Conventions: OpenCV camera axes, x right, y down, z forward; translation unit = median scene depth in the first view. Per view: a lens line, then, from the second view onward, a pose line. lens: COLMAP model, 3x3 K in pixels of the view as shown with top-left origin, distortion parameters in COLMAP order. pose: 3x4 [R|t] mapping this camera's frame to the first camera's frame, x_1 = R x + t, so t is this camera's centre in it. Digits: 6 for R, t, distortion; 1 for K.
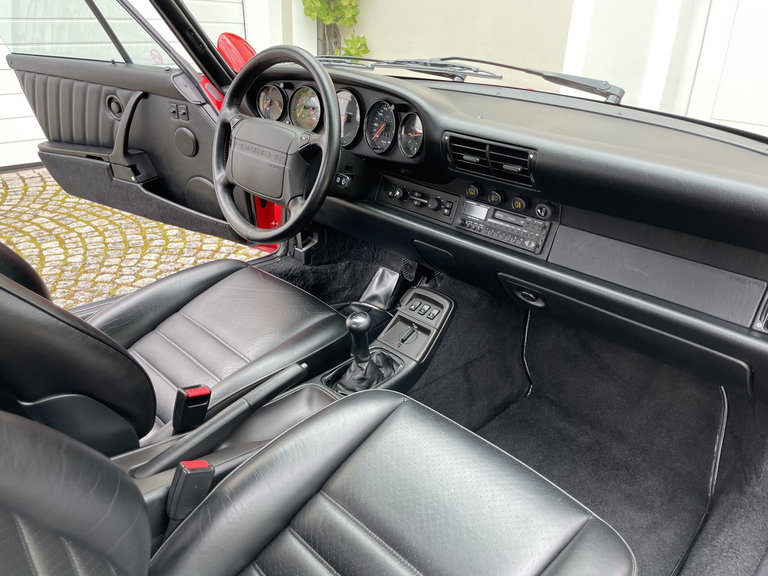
lens RADIAL K [[586.6, 0, 379.2], [0, 586.6, 288.3], [0, 0, 1]] dist [0.072421, -0.102578]
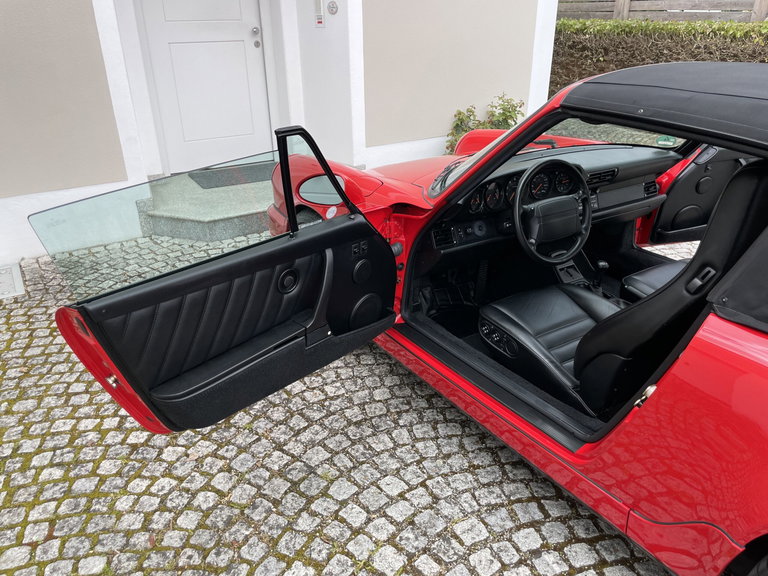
lens RADIAL K [[586.6, 0, 384.2], [0, 586.6, 288.6], [0, 0, 1]] dist [0.072421, -0.102578]
pose [[0.197225, -0.445780, 0.873145, -1.730374], [0.423816, 0.841882, 0.334088, -0.760380], [-0.884015, 0.304162, 0.354969, 0.768720]]
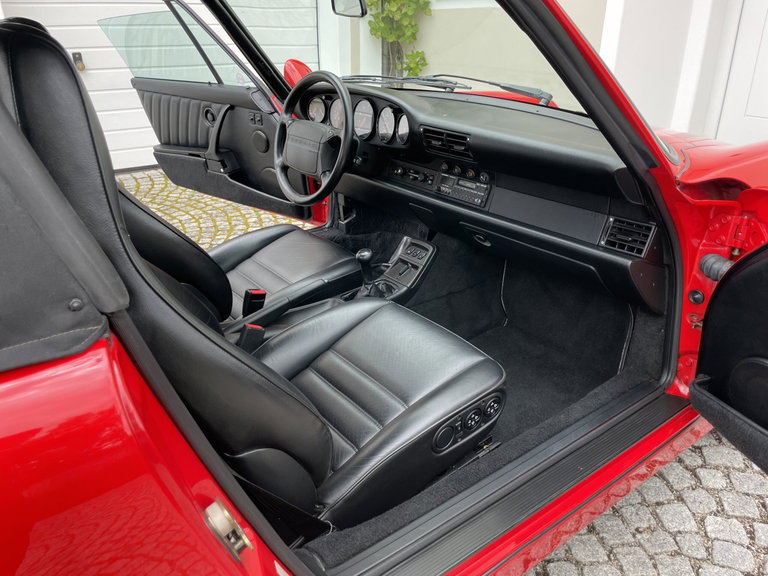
lens RADIAL K [[586.6, 0, 383.3], [0, 586.6, 287.5], [0, 0, 1]] dist [0.072421, -0.102578]
pose [[0.992001, 0.015211, -0.125313, 0.160334], [-0.017204, 0.999742, -0.014834, 0.128945], [0.125055, 0.016871, 0.992006, -0.373596]]
